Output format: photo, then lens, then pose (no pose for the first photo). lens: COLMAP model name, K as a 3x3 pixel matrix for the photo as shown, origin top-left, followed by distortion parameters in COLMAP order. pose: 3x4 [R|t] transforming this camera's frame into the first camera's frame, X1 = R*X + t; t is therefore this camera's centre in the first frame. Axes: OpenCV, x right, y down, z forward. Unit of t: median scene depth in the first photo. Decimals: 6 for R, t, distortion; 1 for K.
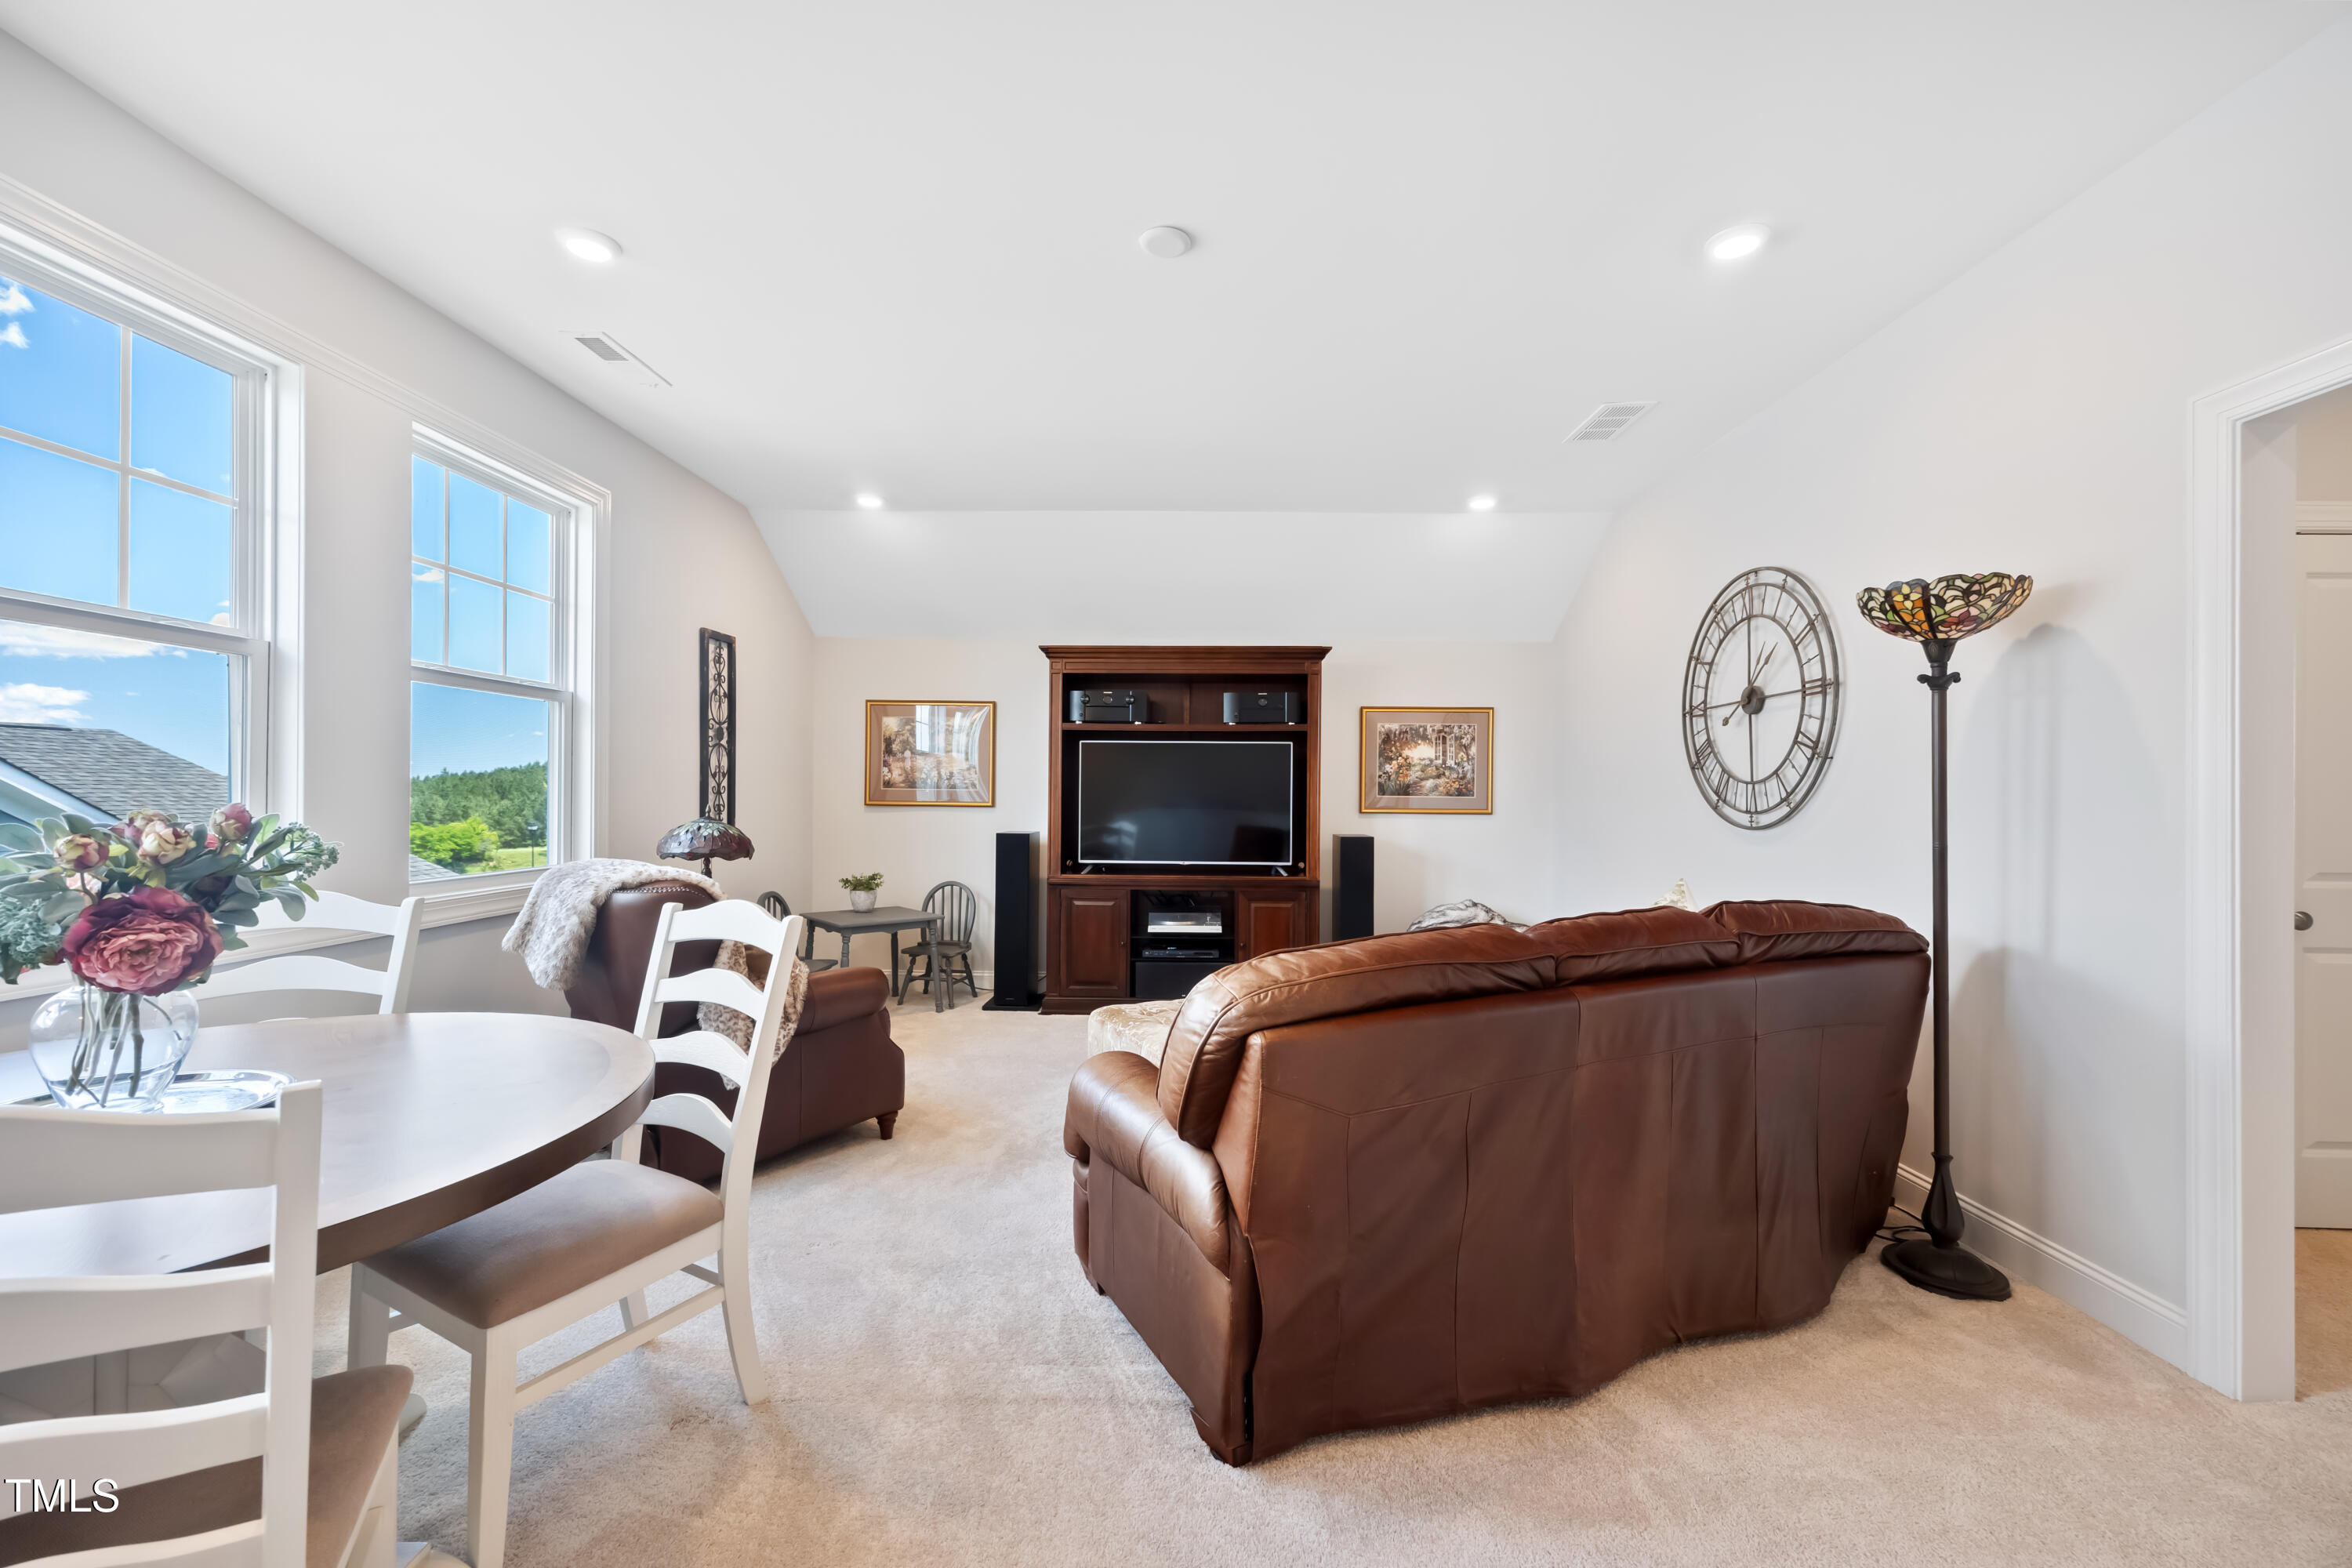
lens RADIAL K [[953.4, 0, 1172.4], [0, 953.4, 790.4], [0, 0, 1]] dist [0.003441, 0.000436]
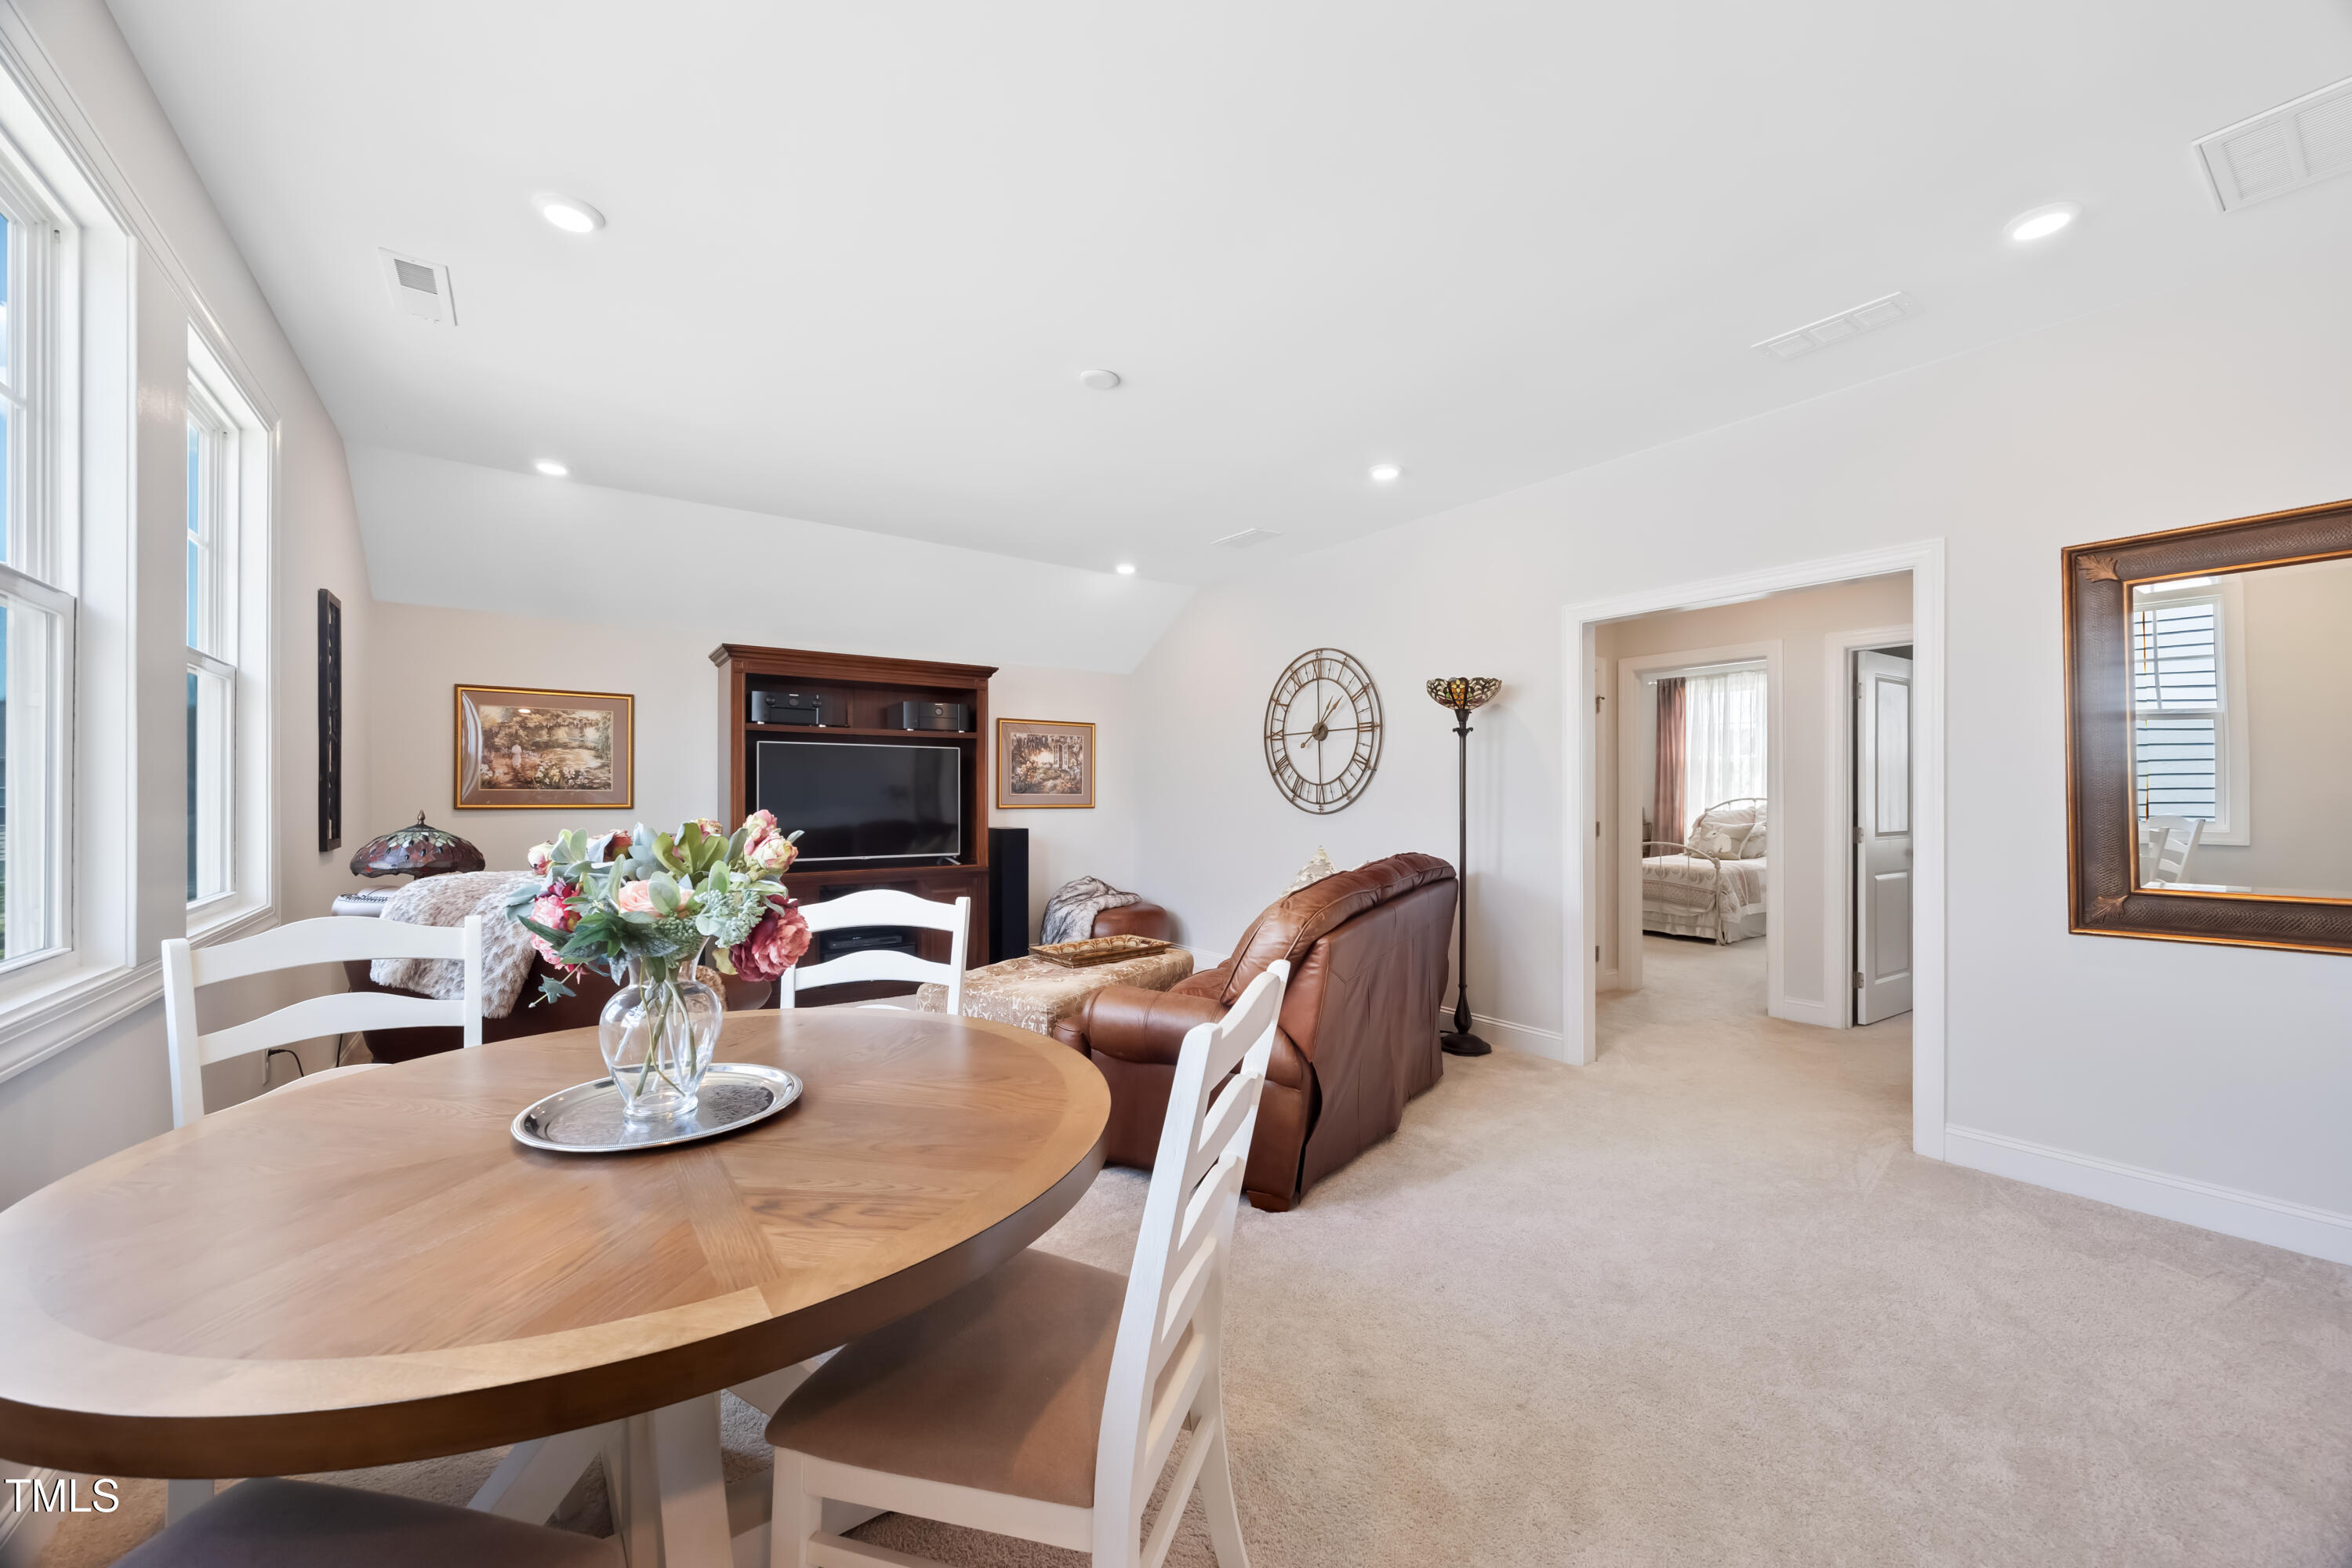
lens RADIAL K [[937.4, 0, 1176.1], [0, 937.4, 793.7], [0, 0, 1]] dist [-0.002133, 0.000036]
pose [[0.788646, -0.006541, 0.614813, -0.525031], [0.001531, 0.999961, 0.008675, -0.006738], [-0.614845, -0.005900, 0.788626, -0.067931]]
